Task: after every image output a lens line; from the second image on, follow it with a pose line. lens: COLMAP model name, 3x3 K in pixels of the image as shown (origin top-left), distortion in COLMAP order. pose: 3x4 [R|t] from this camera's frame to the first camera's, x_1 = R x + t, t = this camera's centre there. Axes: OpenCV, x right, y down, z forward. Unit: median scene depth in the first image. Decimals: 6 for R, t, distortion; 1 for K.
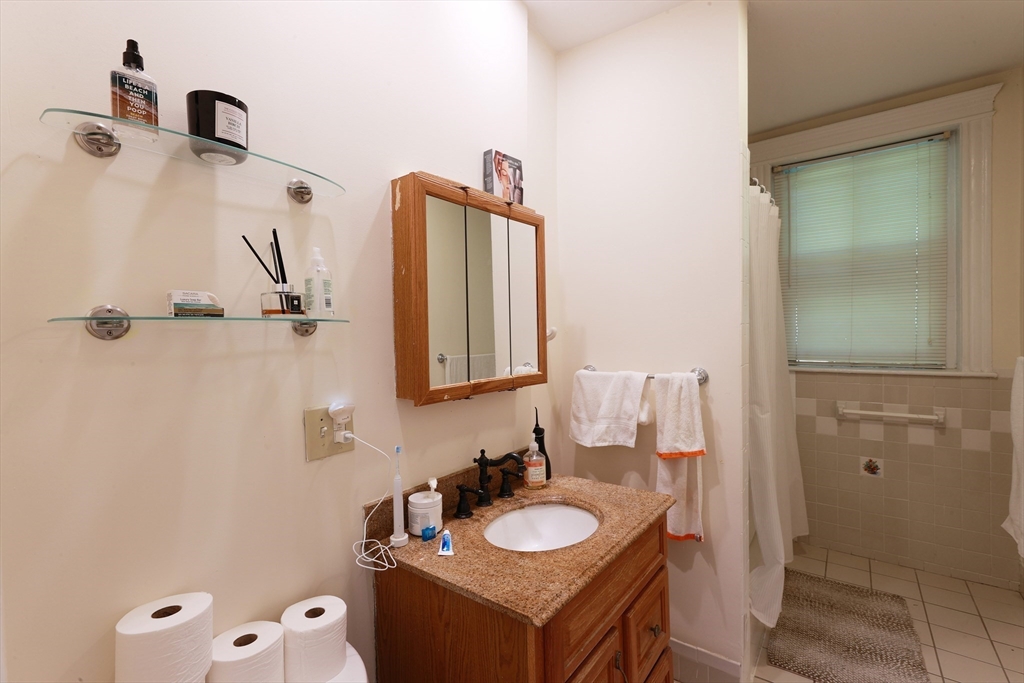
lens RADIAL K [[454.6, 0, 511.4], [0, 454.6, 339.5], [0, 0, 1]] dist [-0.001117, 0.000250]
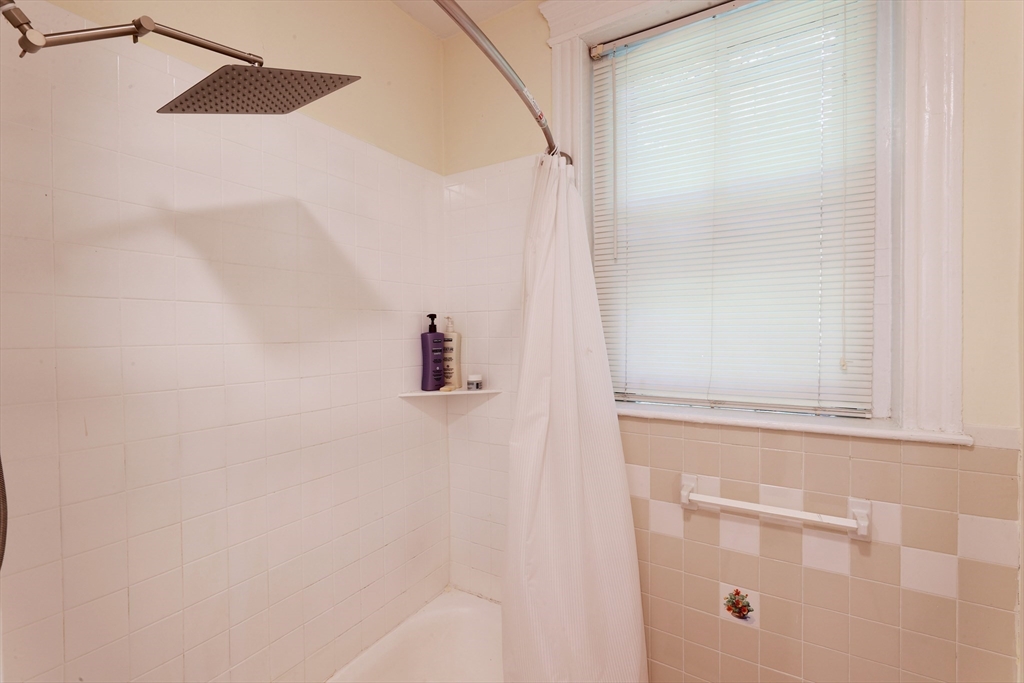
lens RADIAL K [[454.6, 0, 513.0], [0, 454.6, 340.2], [0, 0, 1]] dist [-0.001117, 0.000250]
pose [[0.995258, 0.004530, 0.097160, 0.500538], [-0.004673, 0.999988, 0.001247, -0.022140], [-0.097154, -0.001695, 0.995268, 0.526381]]
